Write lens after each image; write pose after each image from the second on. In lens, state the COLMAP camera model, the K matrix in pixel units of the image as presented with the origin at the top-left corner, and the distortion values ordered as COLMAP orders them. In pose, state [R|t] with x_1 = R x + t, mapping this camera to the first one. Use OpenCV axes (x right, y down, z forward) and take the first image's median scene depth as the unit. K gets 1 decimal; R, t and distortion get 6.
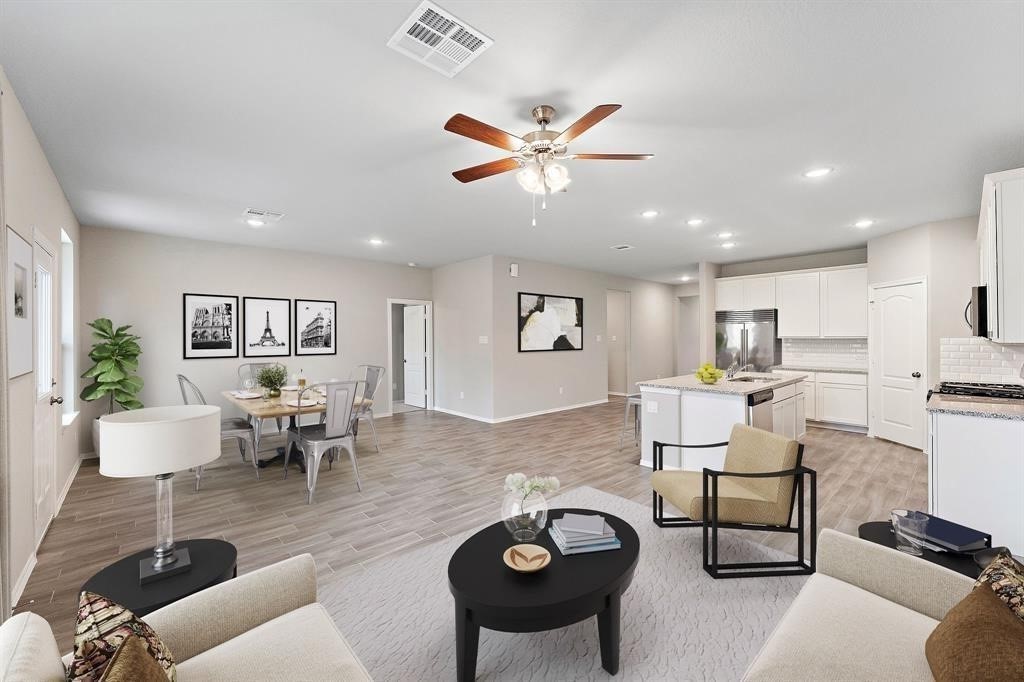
lens RADIAL K [[412.3, 0, 514.8], [0, 412.3, 338.5], [0, 0, 1]] dist [0.001330, 0.000084]
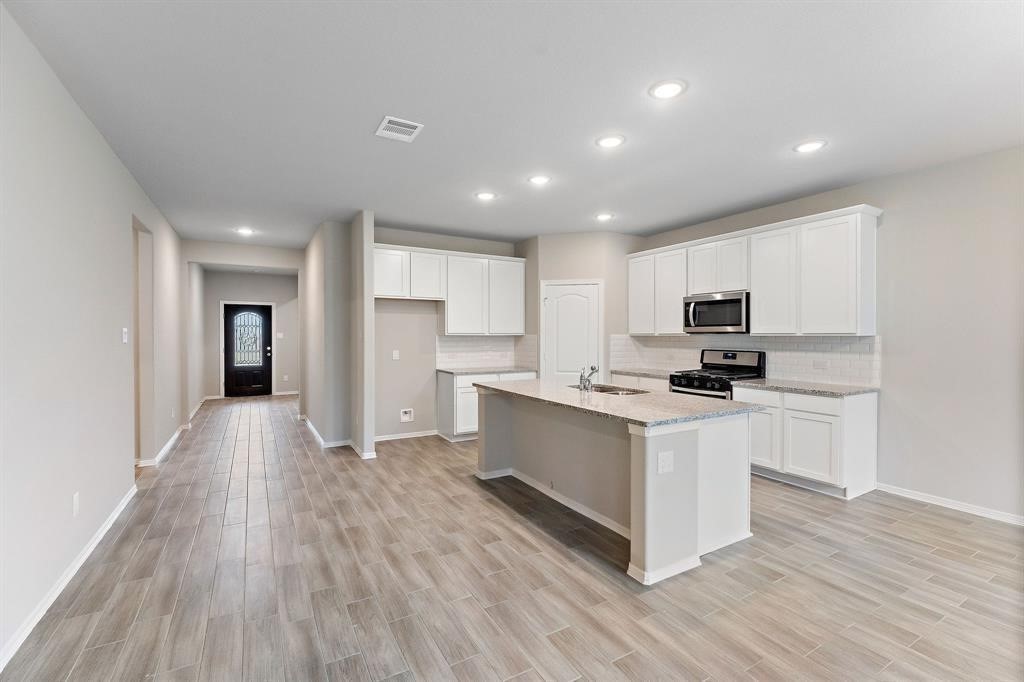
lens RADIAL K [[455.8, 0, 520.4], [0, 455.8, 339.6], [0, 0, 1]] dist [0.001079, 0.000020]
pose [[0.197897, -0.014495, 0.980116, -0.221566], [0.001591, 0.999894, 0.014467, 0.019138], [-0.980222, -0.001304, 0.197899, 0.985577]]
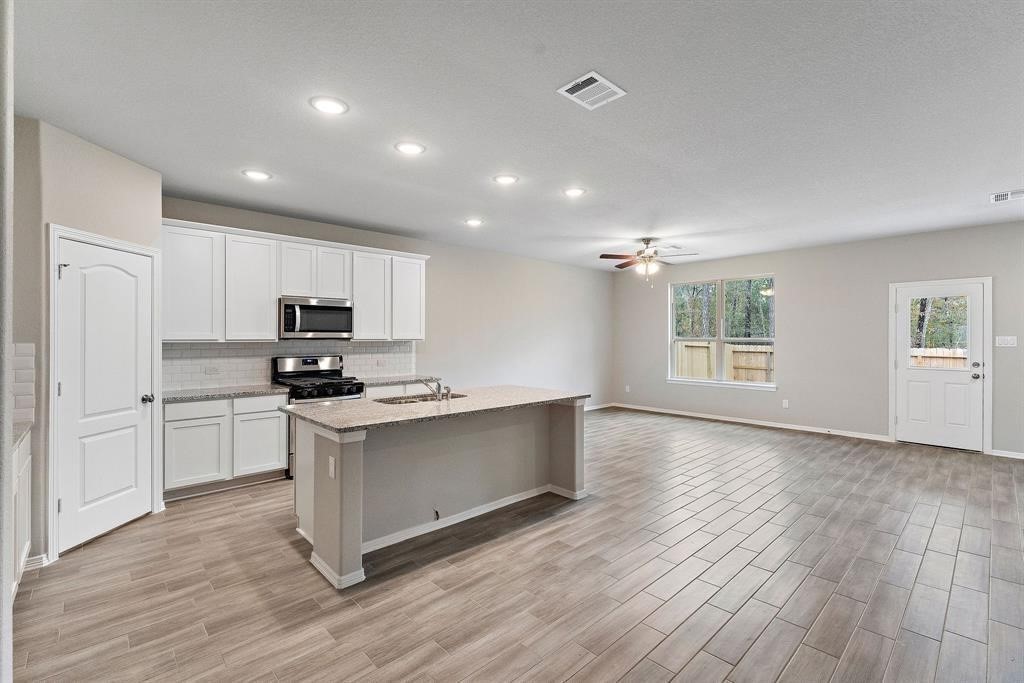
lens RADIAL K [[455.8, 0, 520.6], [0, 455.8, 336.5], [0, 0, 1]] dist [0.001079, 0.000020]
pose [[-0.999533, -0.003089, -0.030387, 0.328783], [-0.003070, 0.999995, -0.000695, 0.014694], [0.030389, -0.000602, -0.999538, 1.629937]]
